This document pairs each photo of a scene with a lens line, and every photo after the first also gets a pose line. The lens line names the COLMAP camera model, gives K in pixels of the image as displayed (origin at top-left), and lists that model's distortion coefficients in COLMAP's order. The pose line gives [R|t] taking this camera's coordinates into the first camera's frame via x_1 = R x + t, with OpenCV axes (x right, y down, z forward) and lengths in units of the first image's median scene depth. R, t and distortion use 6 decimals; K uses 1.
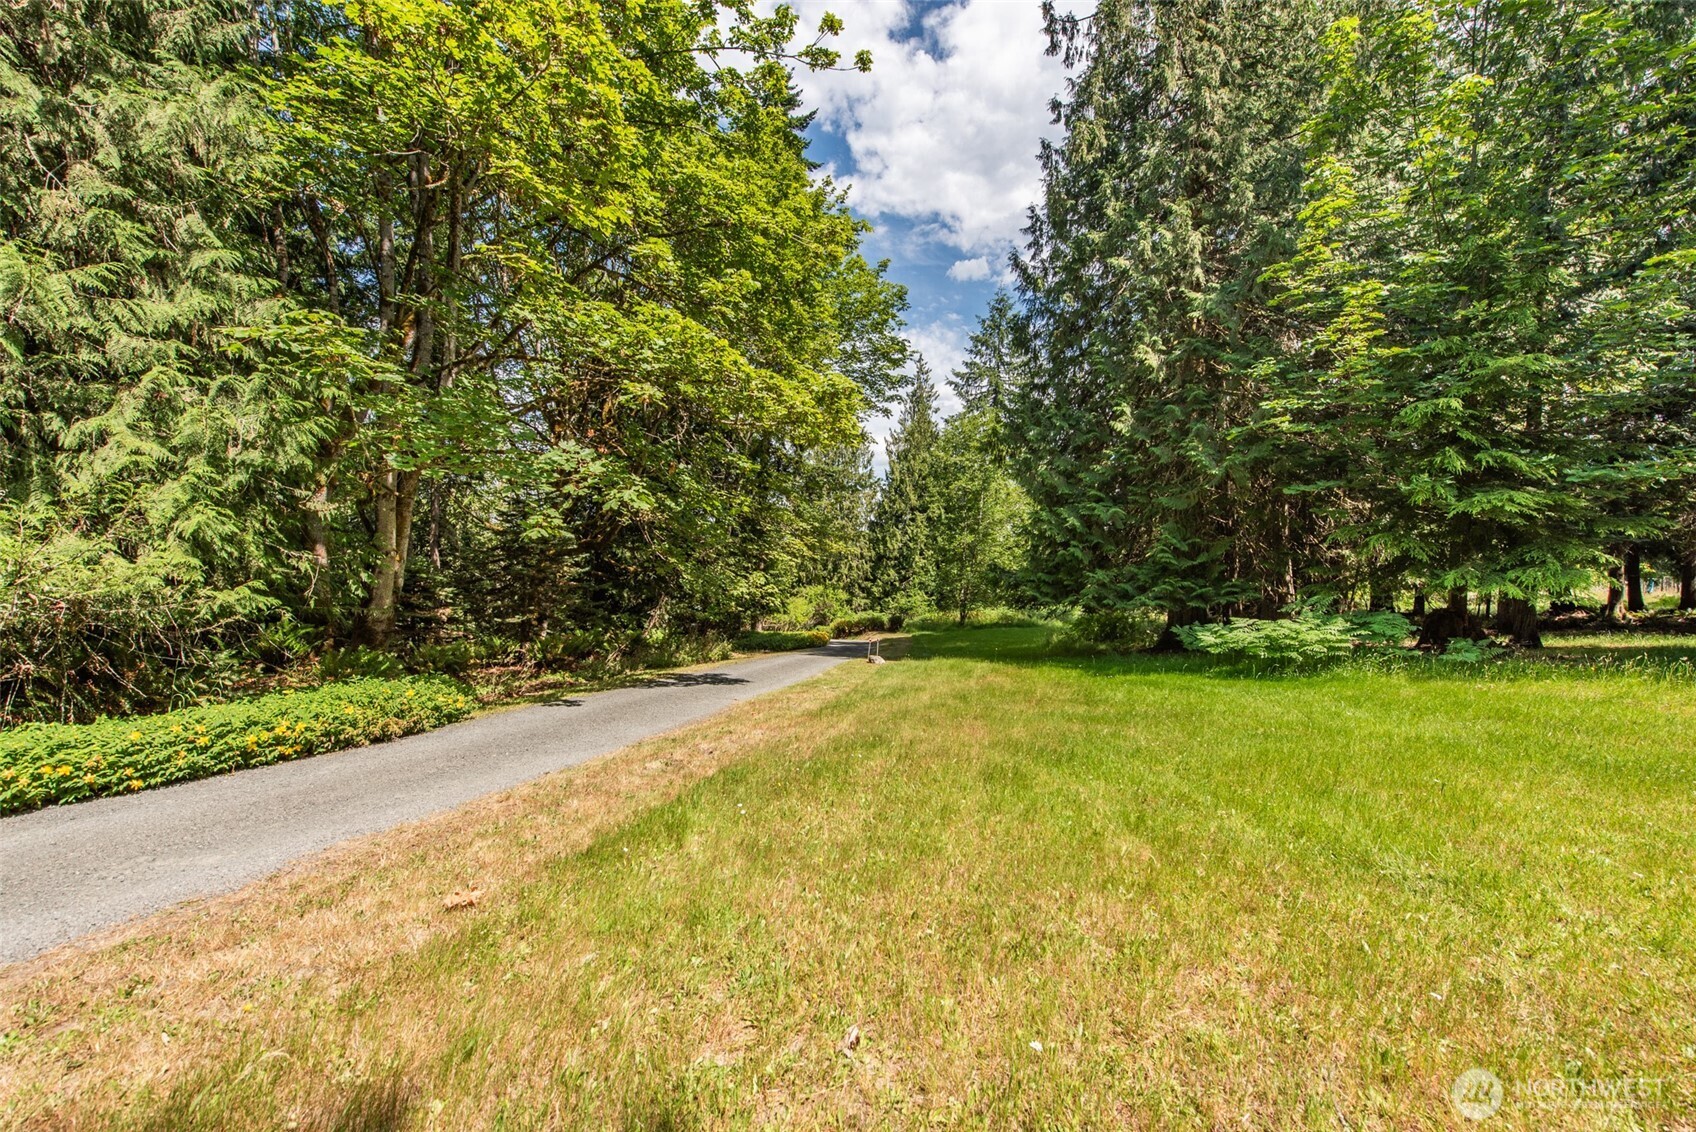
lens RADIAL K [[666.2, 0, 848.7], [0, 666.2, 569.2], [0, 0, 1]] dist [0.017220, -0.004048]
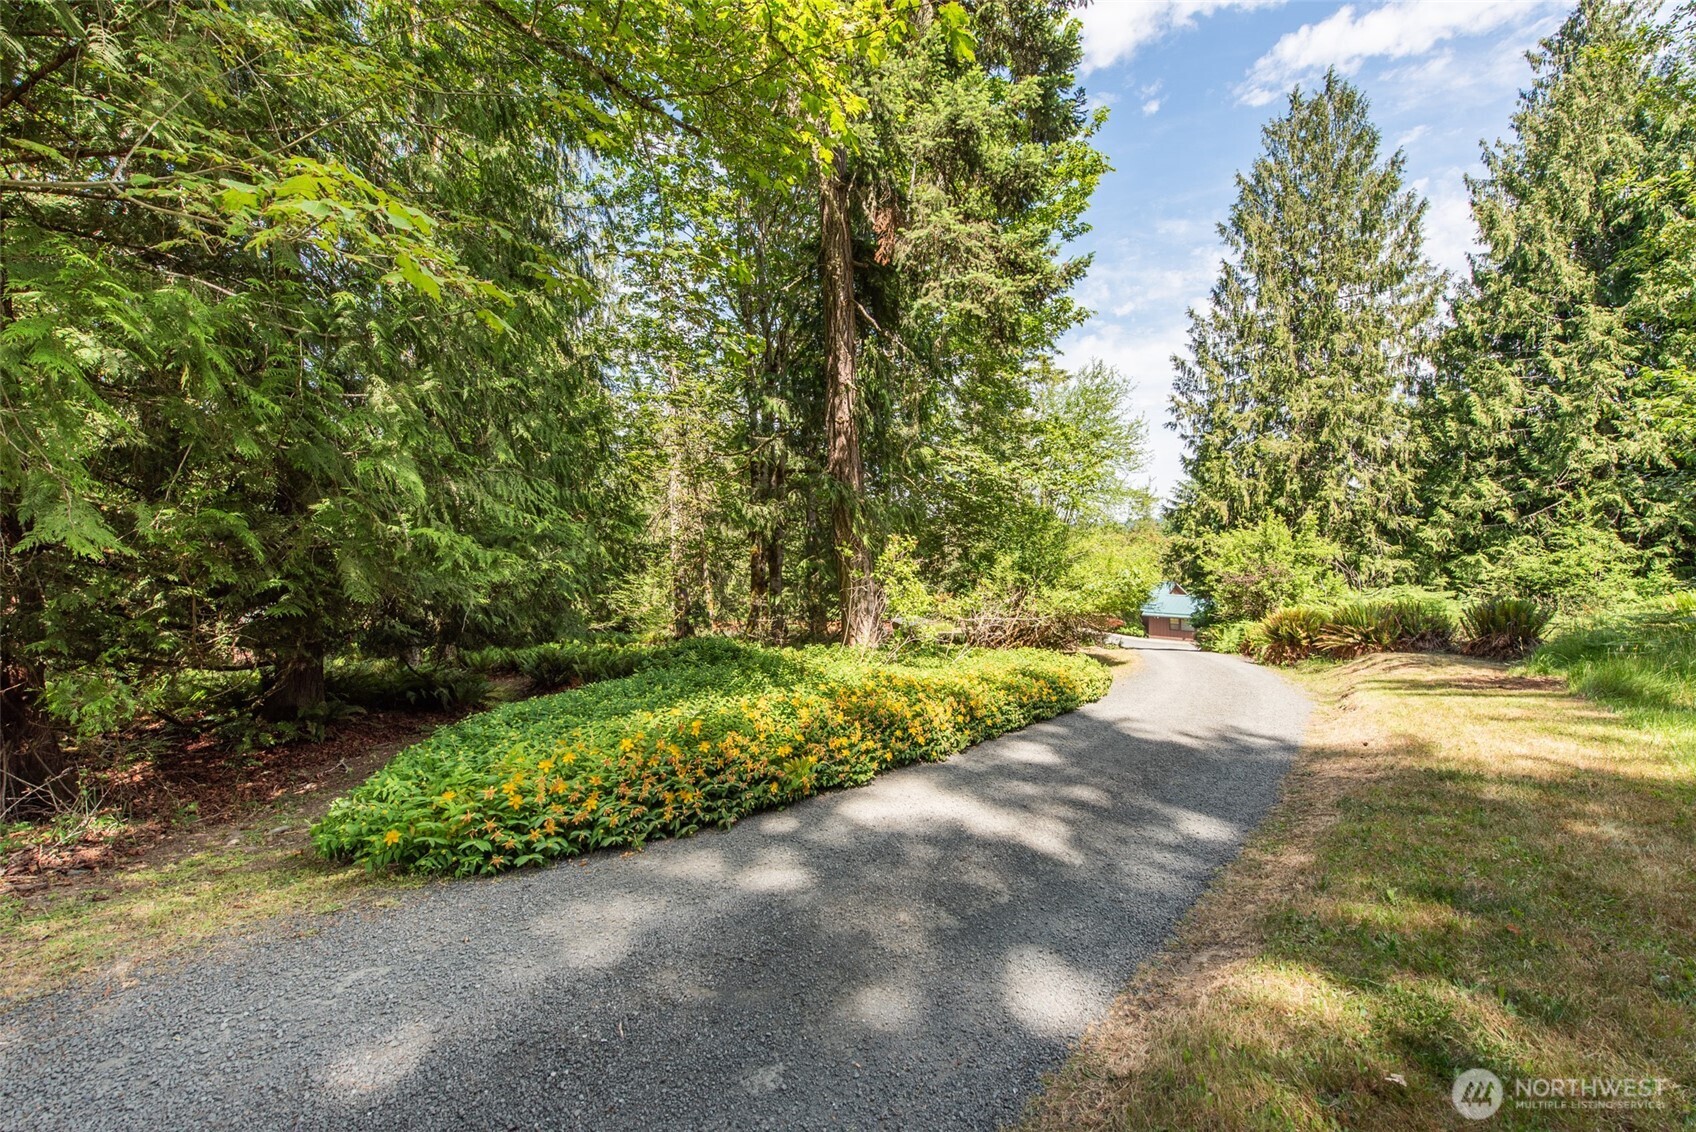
lens RADIAL K [[686.6, 0, 841.6], [0, 686.6, 570.0], [0, 0, 1]] dist [0.002298, 0.000122]
pose [[0.769505, 0.000164, -0.638640, 0.031341], [0.026408, 0.999137, 0.032076, 0.029544], [0.638094, -0.041548, 0.768837, 0.456968]]
